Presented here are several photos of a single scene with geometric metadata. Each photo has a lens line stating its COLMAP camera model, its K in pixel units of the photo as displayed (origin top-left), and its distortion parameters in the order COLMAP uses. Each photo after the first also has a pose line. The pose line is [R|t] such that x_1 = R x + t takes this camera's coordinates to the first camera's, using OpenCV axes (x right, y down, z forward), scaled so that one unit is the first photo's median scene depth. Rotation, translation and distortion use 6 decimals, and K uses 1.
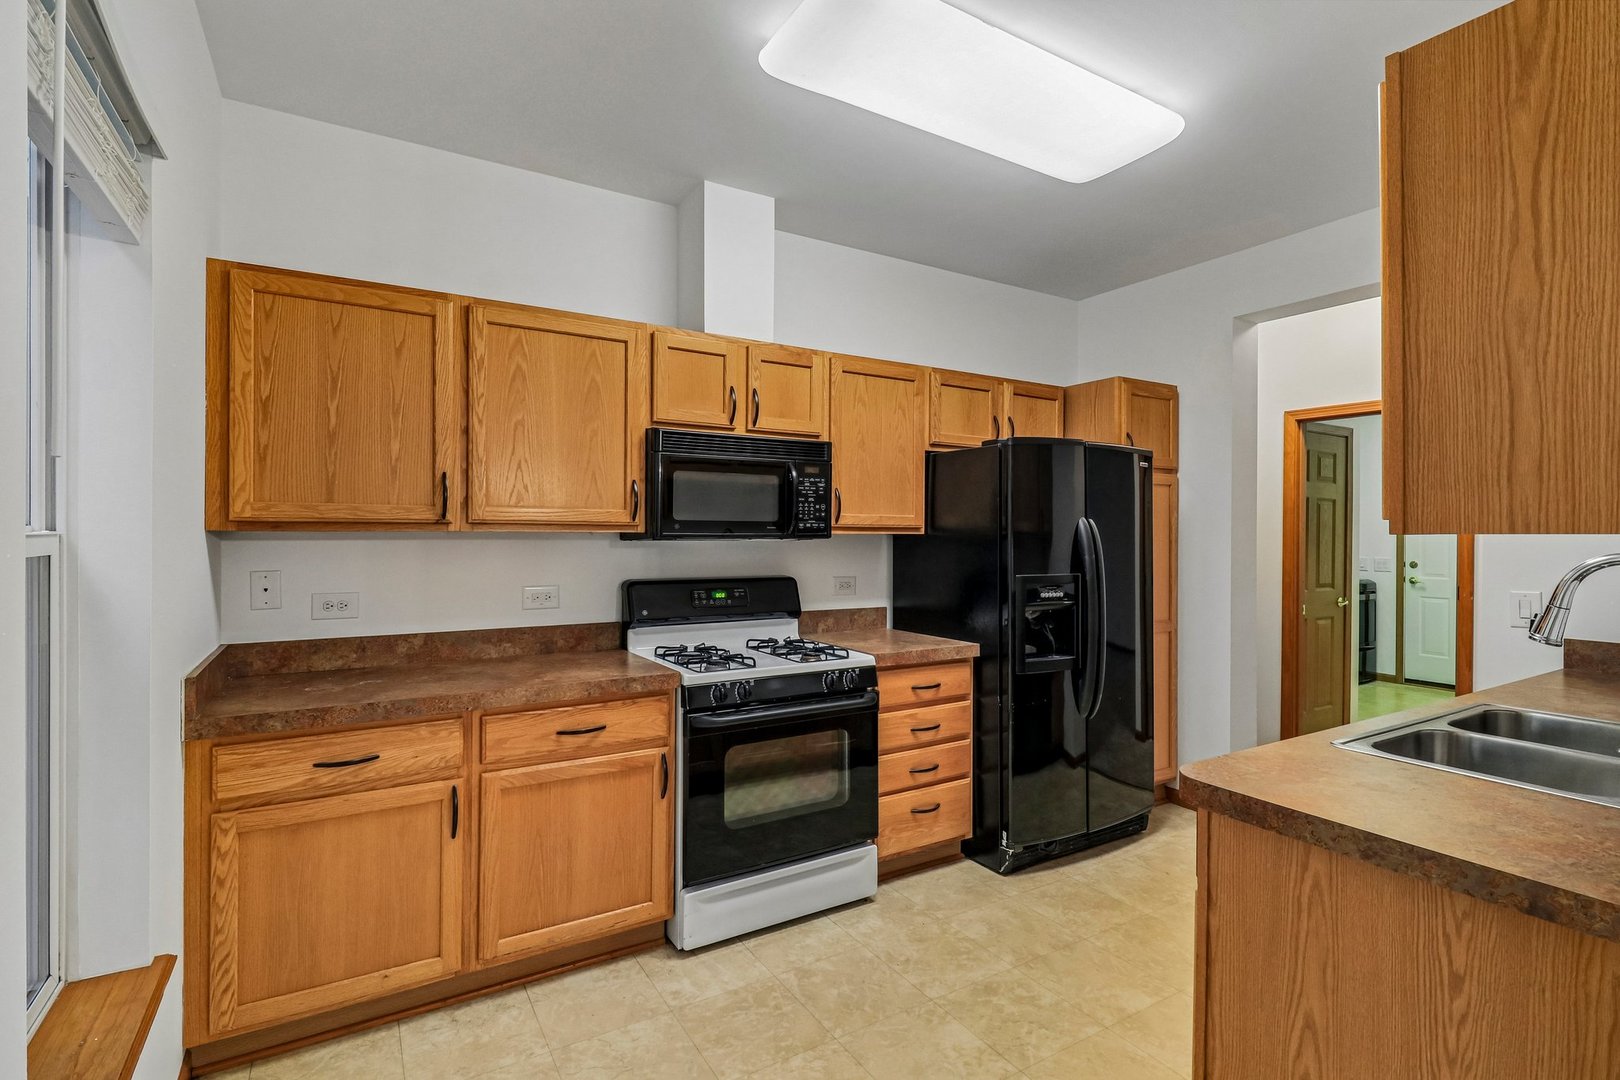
lens RADIAL K [[769.6, 0, 810.4], [0, 769.6, 533.0], [0, 0, 1]] dist [0.017196, -0.000521]
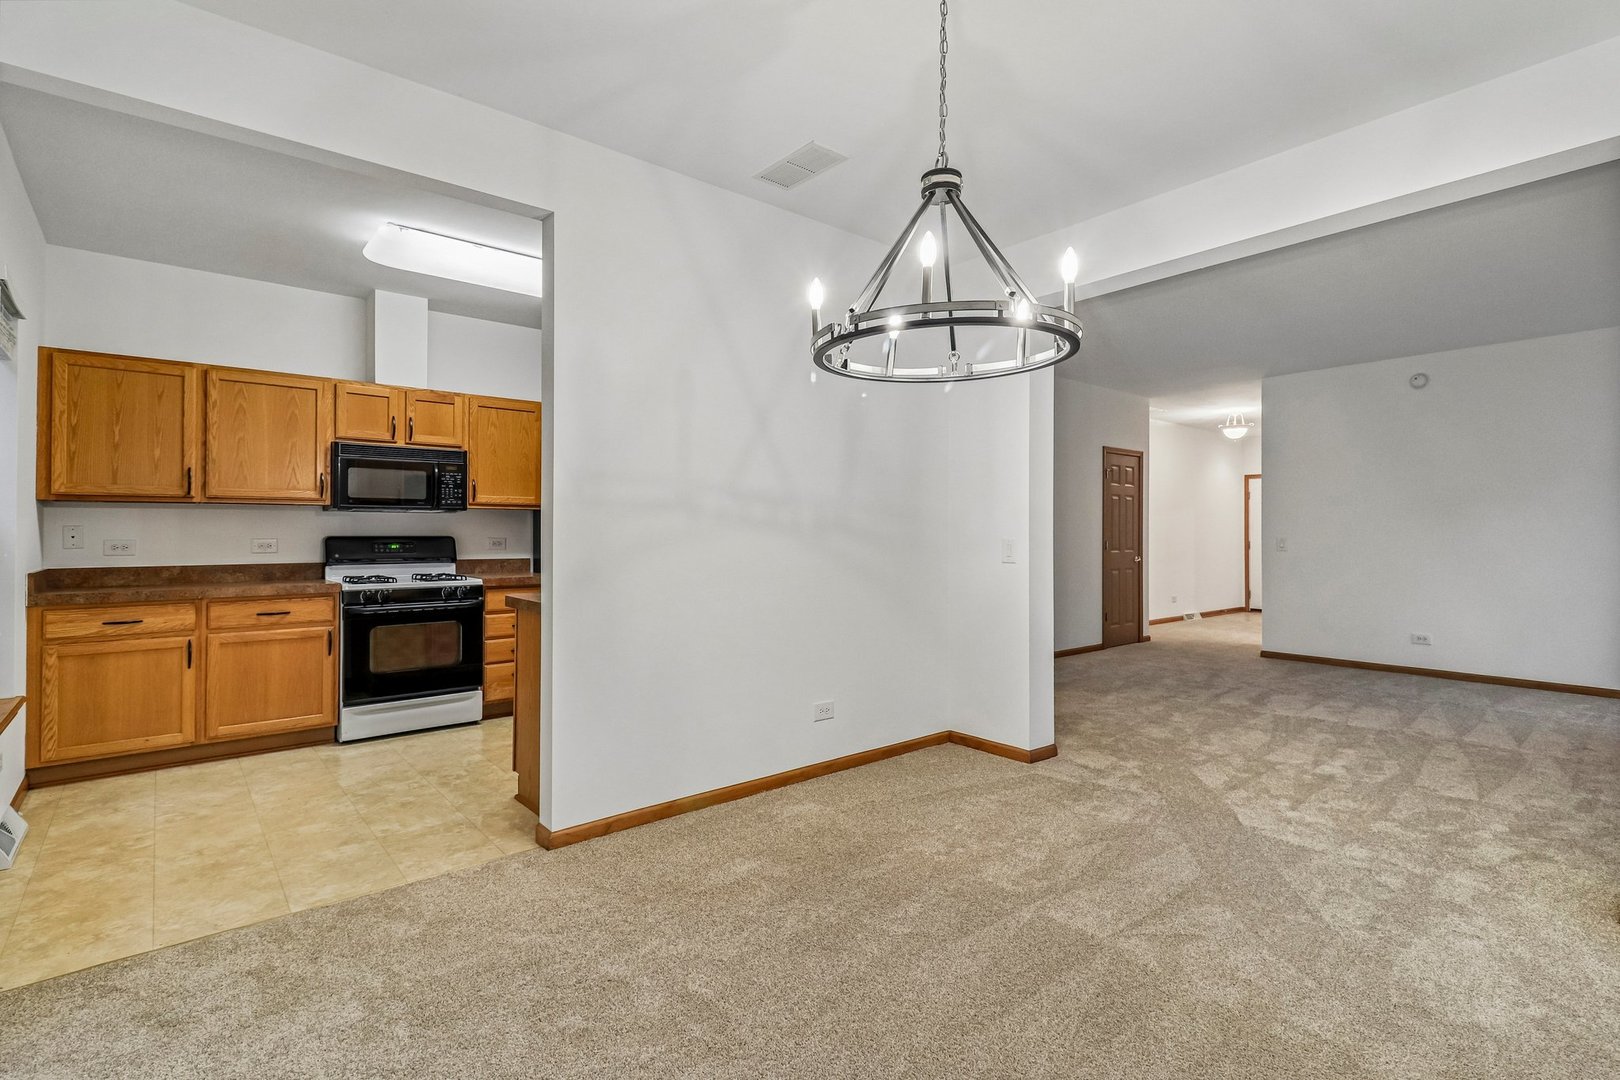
lens RADIAL K [[773.1, 0, 803.1], [0, 773.1, 525.9], [0, 0, 1]] dist [0.002461, -0.000324]
pose [[0.988707, -0.004010, 0.149810, 0.609829], [0.005438, 0.999944, -0.009127, 0.073755], [-0.149765, 0.009838, 0.988673, -0.894985]]
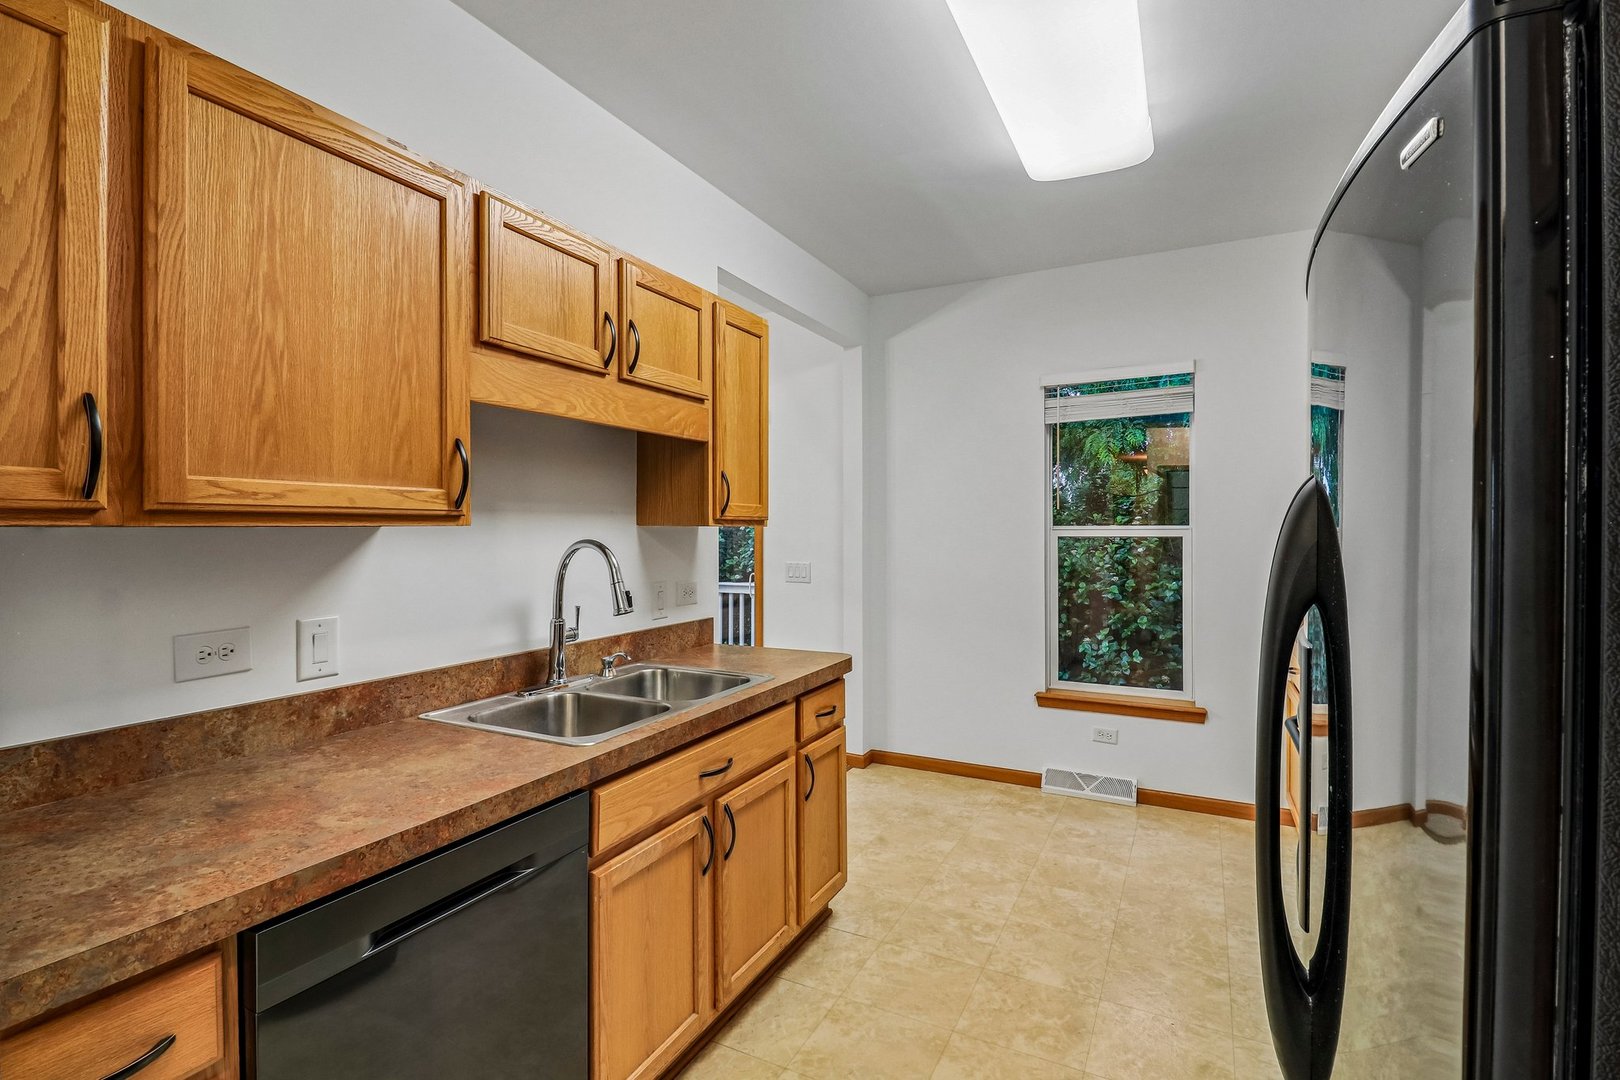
lens RADIAL K [[758.4, 0, 807.0], [0, 758.4, 535.1], [0, 0, 1]] dist [0.016453, -0.017012]
pose [[-0.851411, -0.004001, -0.524484, 0.905899], [-0.010819, 0.999892, 0.009936, 0.000081], [0.524387, 0.014134, -0.851363, 1.484661]]
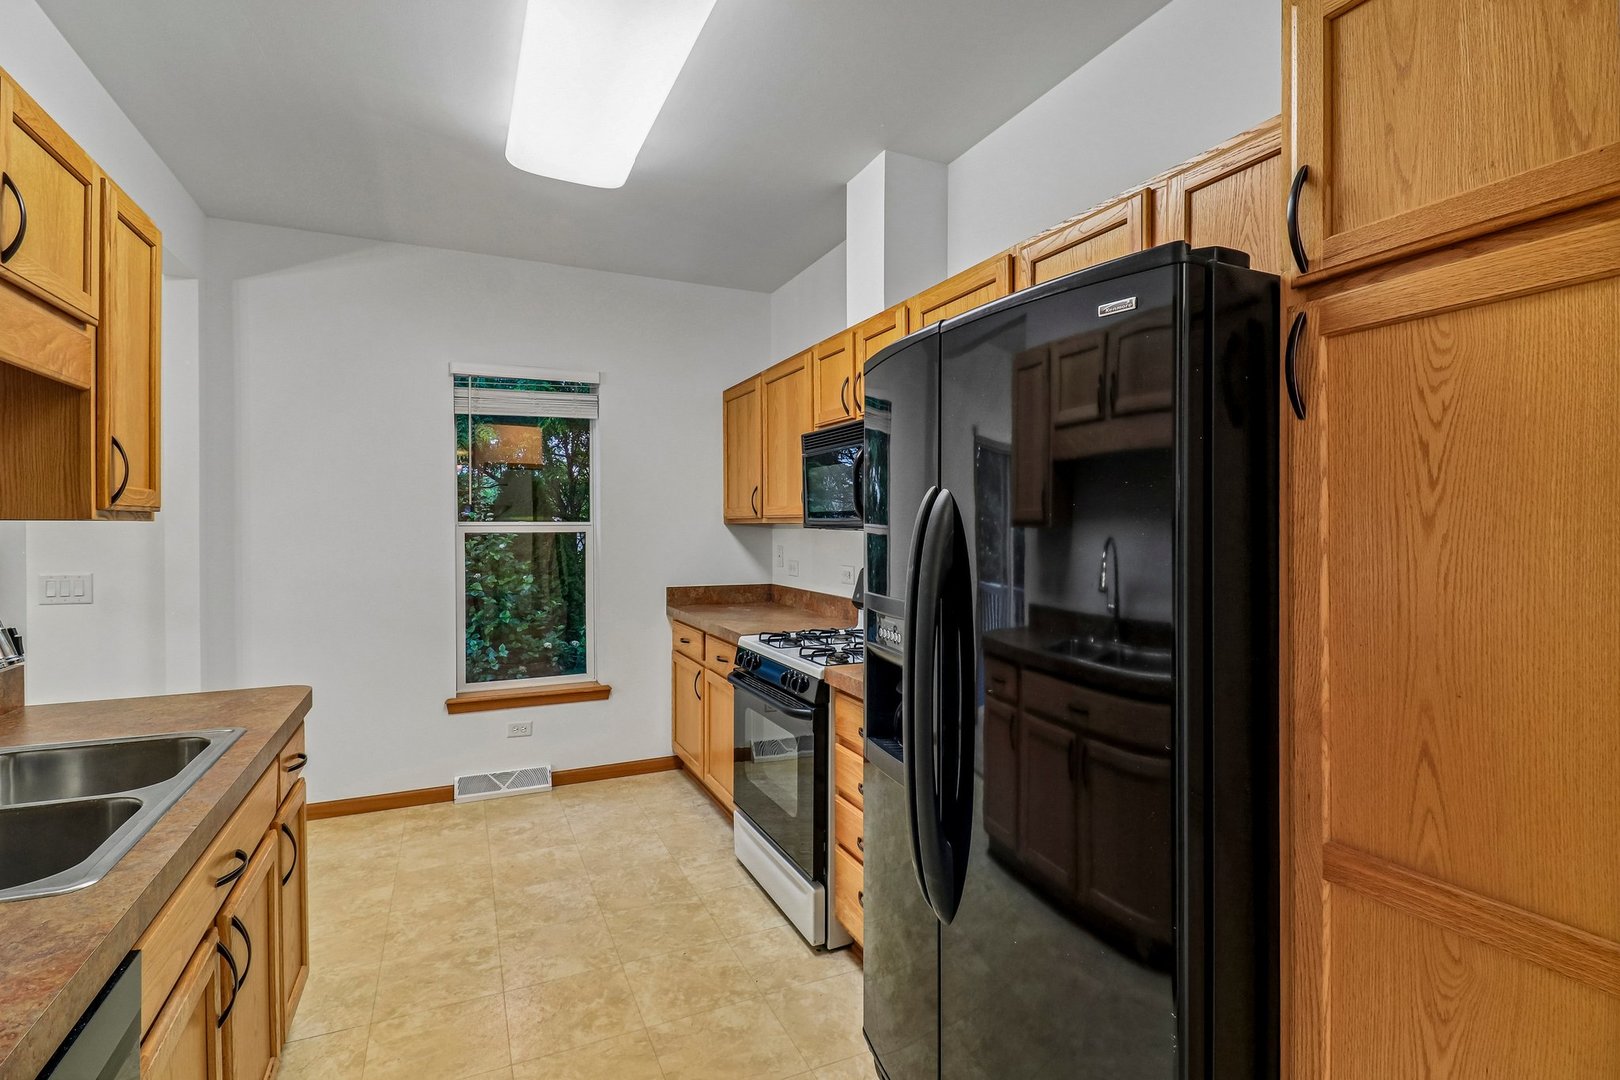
lens RADIAL K [[758.4, 0, 807.0], [0, 758.4, 535.1], [0, 0, 1]] dist [0.016453, -0.017012]
pose [[-0.111202, 0.004634, -0.993787, 1.064507], [-0.006798, 0.999962, 0.005423, 0.004546], [0.993775, 0.007359, -0.111166, 1.246077]]
